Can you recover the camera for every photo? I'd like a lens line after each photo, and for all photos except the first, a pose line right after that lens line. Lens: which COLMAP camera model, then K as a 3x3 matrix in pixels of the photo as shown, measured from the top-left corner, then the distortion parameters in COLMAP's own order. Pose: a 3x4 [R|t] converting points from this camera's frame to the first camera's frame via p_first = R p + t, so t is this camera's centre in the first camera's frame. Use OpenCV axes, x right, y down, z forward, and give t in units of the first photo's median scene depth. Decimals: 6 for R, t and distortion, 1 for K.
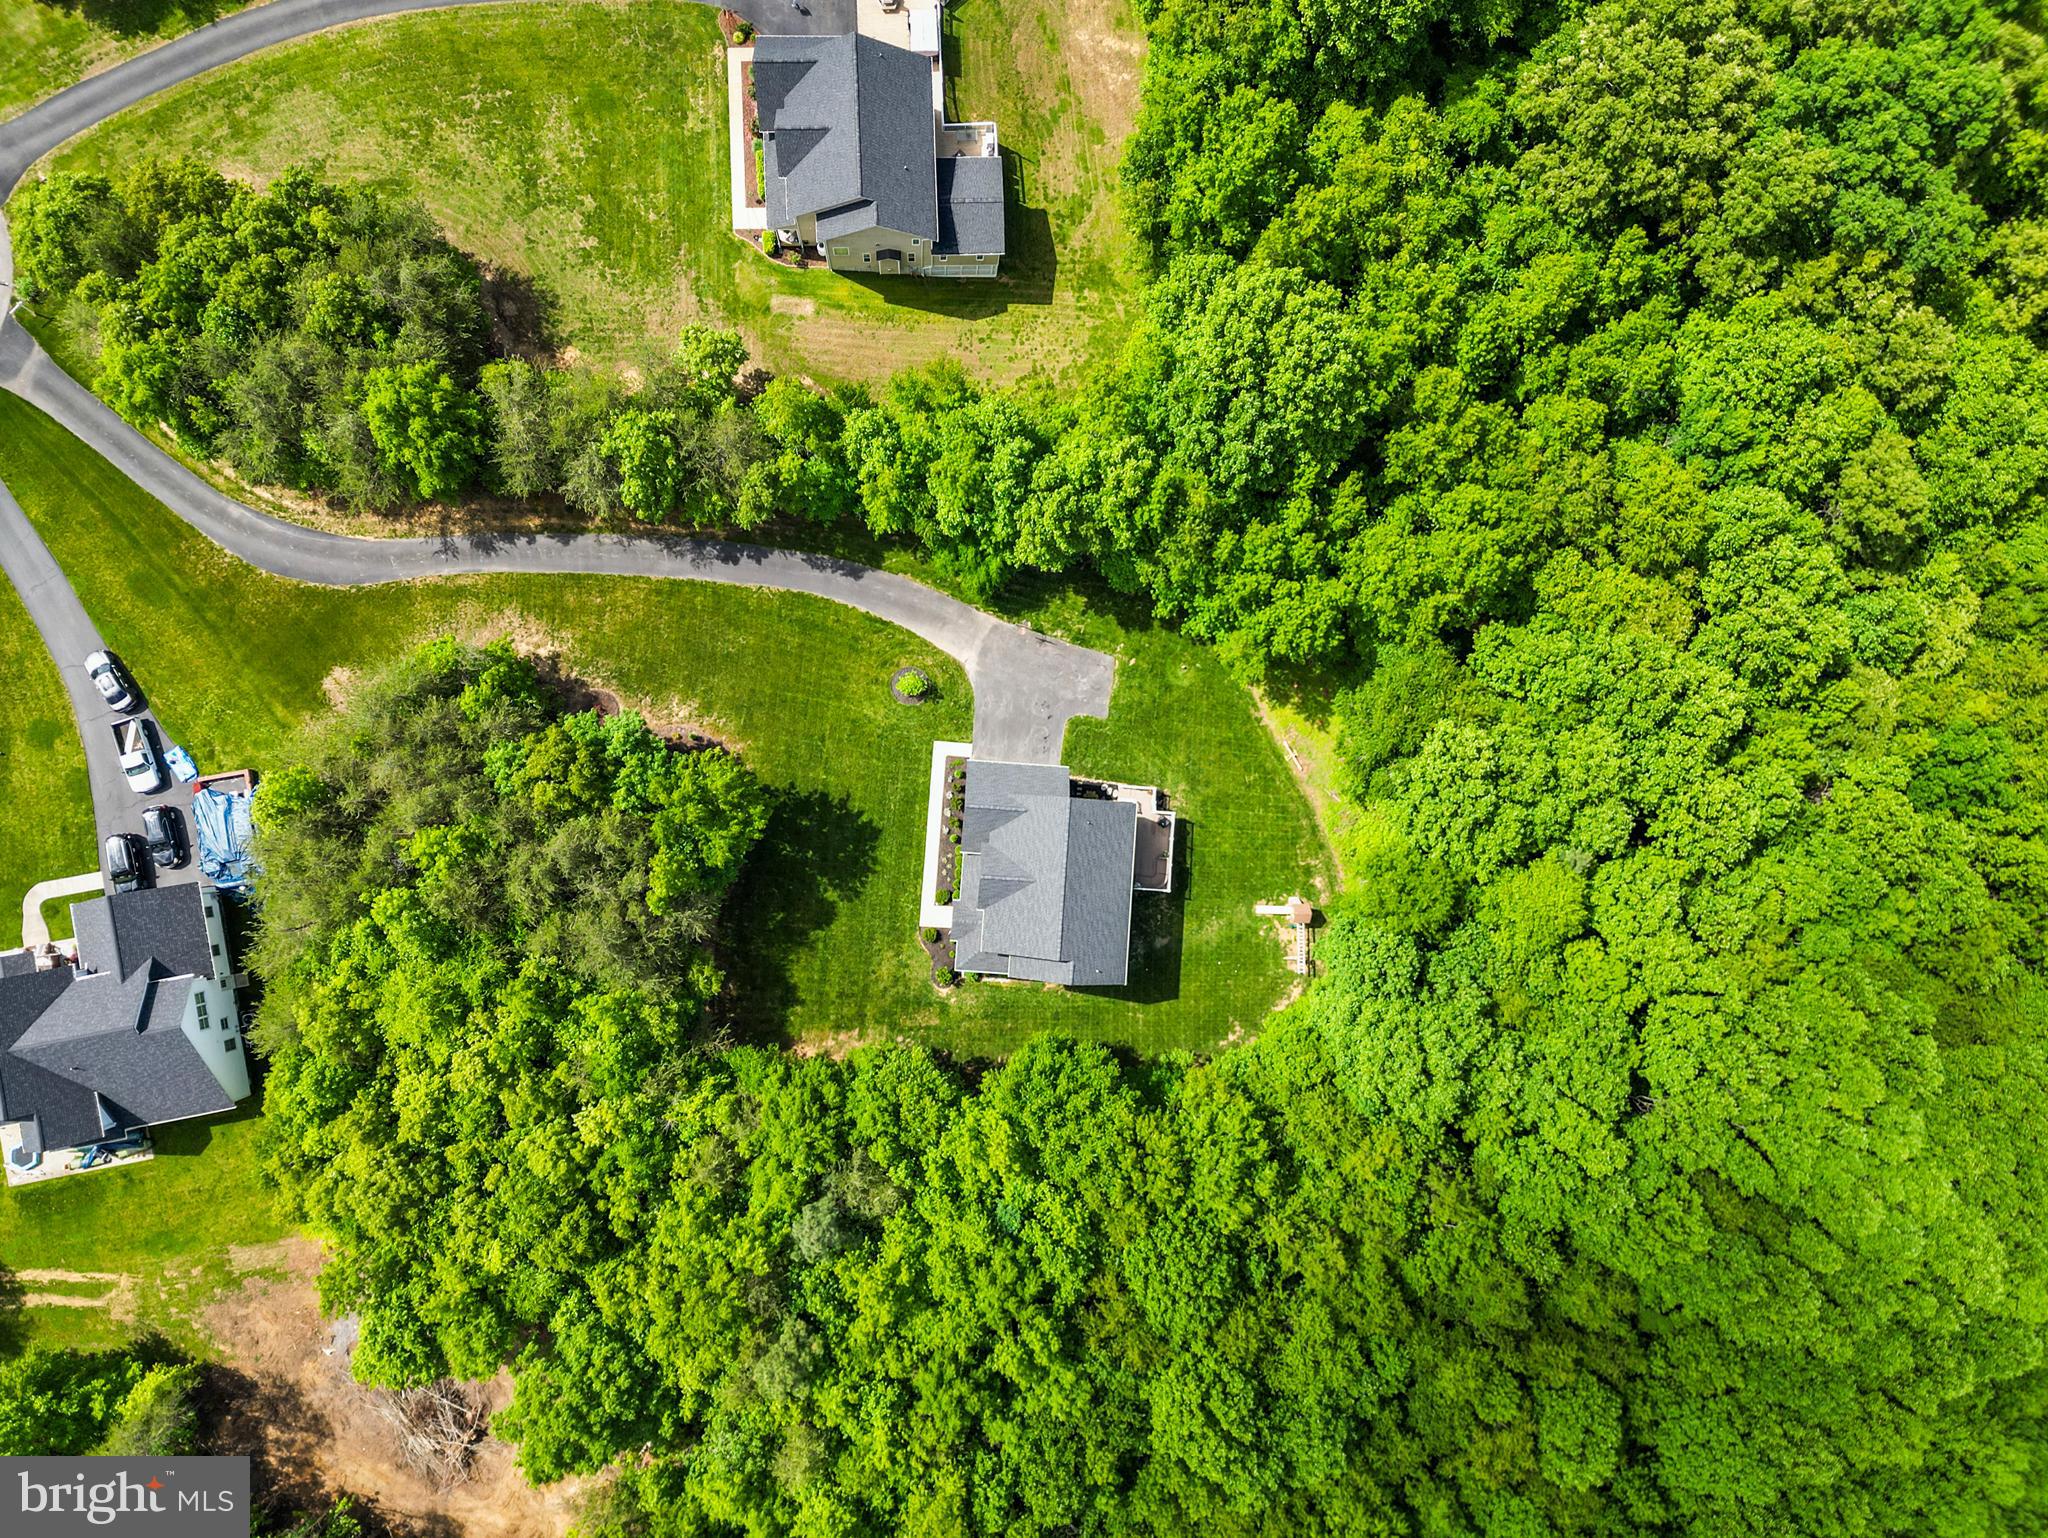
lens RADIAL K [[2127.3, 0, 1019.7], [0, 2127.3, 729.1], [0, 0, 1]] dist [0.072588, -0.153914]
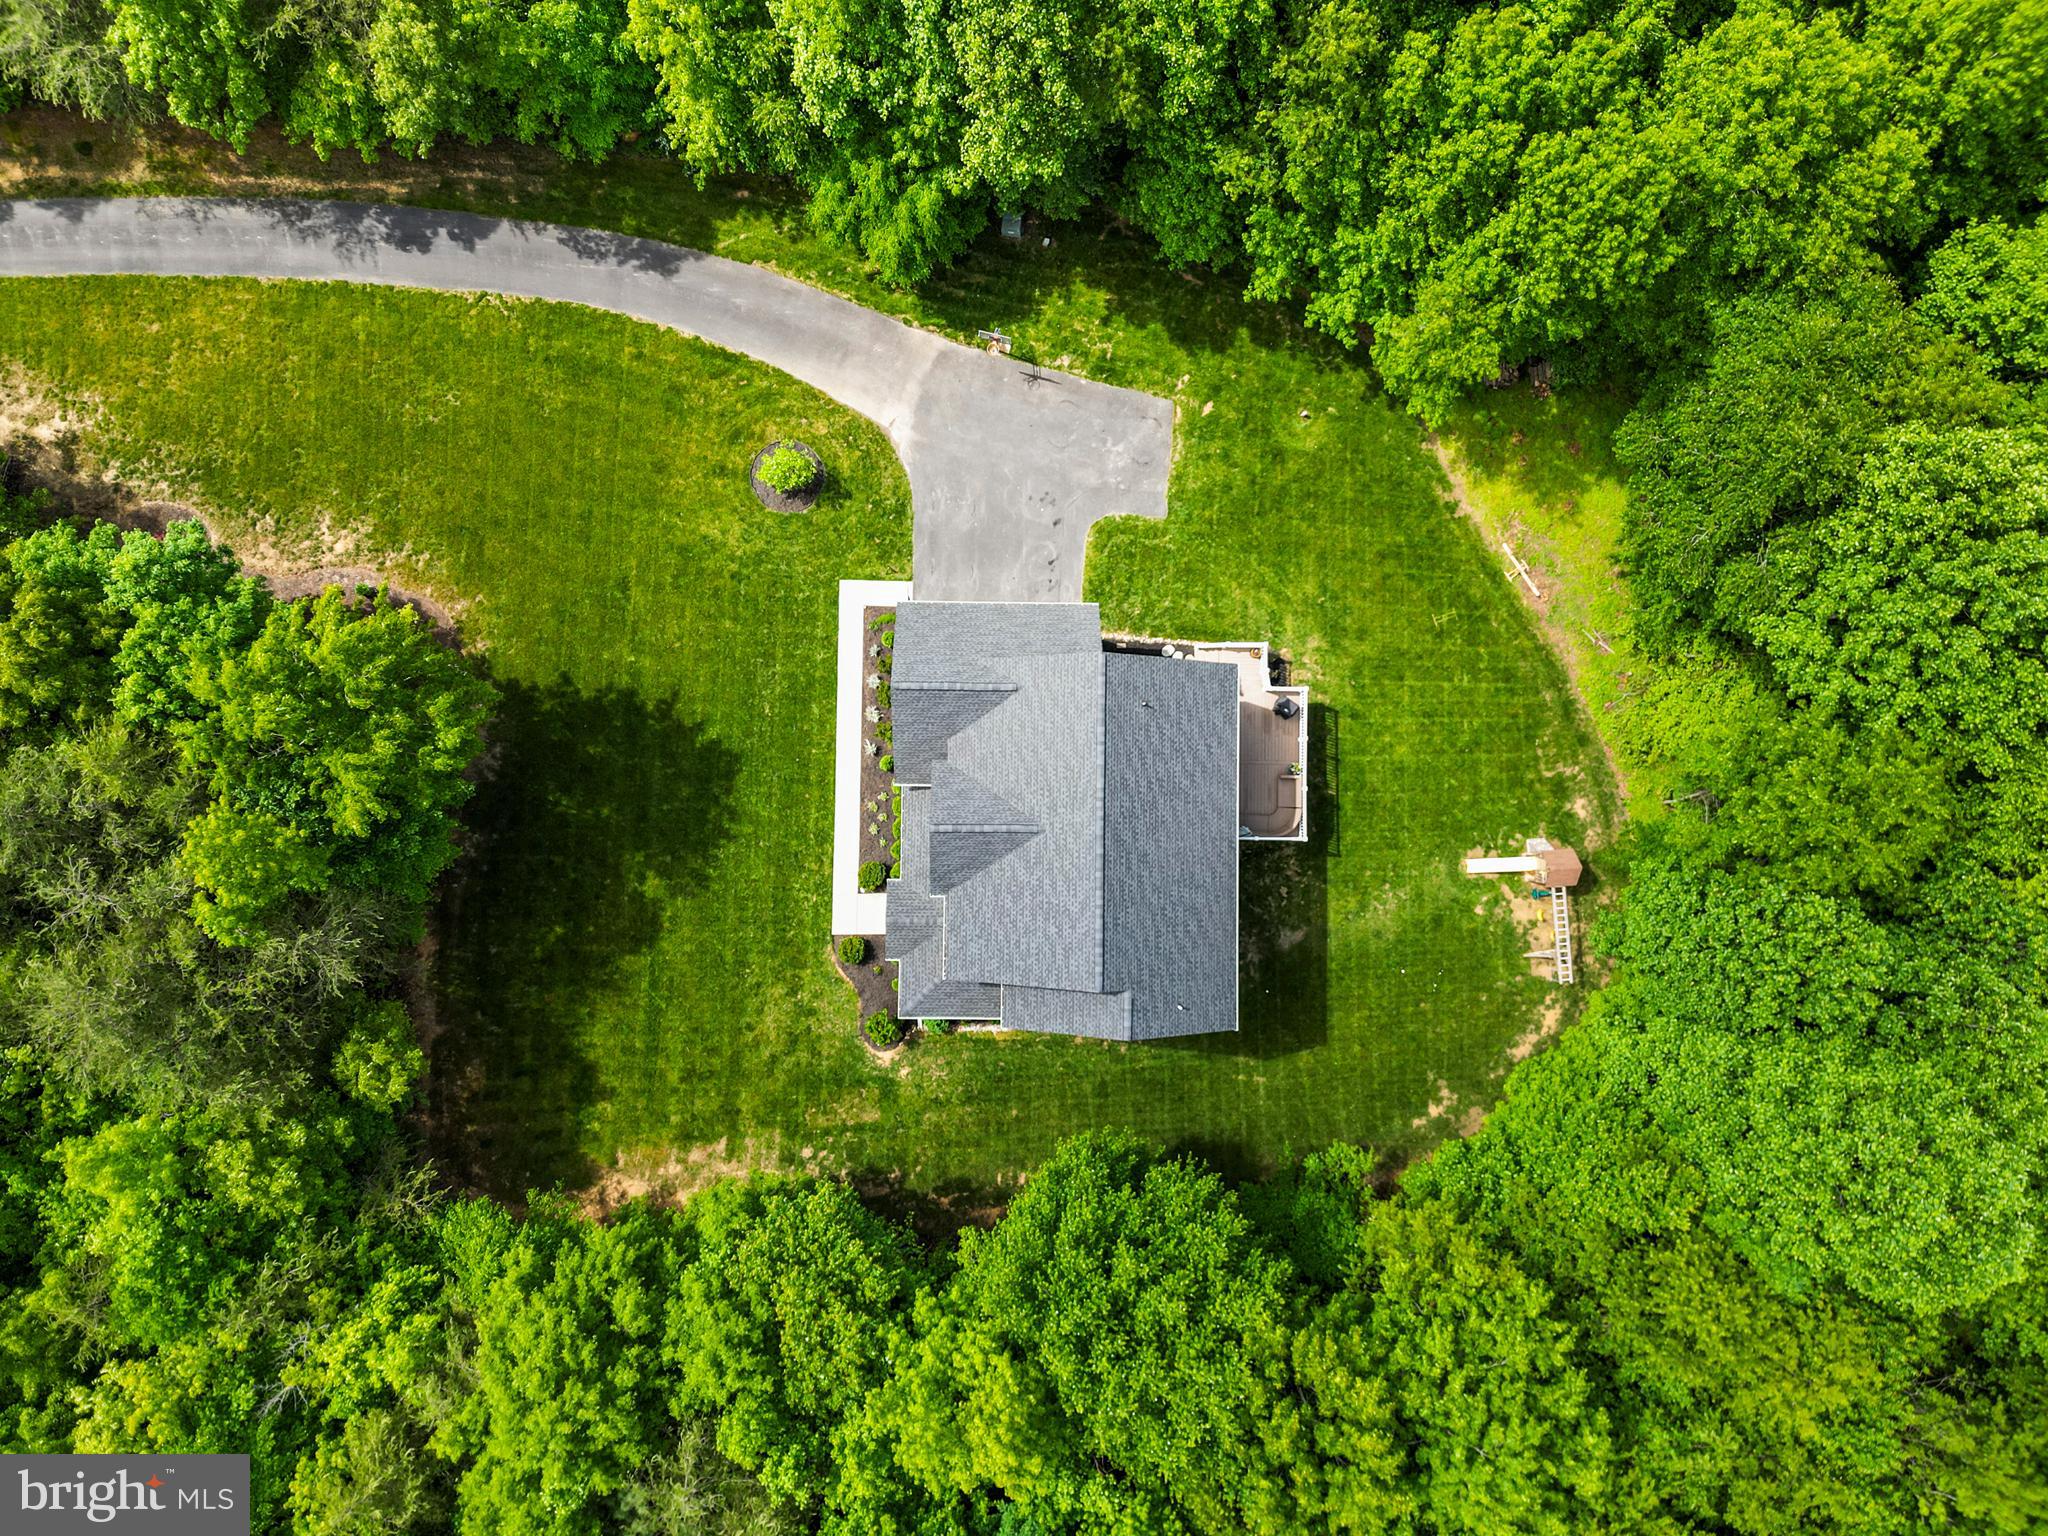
lens RADIAL K [[1495.9, 0, 1024.0], [0, 1495.9, 768.0], [0, 0, 1]] dist [0.038073, -0.044293]
pose [[0.997495, -0.062168, -0.033747, 0.015235], [0.061988, 0.998057, -0.006347, 0.058842], [0.034076, 0.004239, 0.999410, 0.653096]]
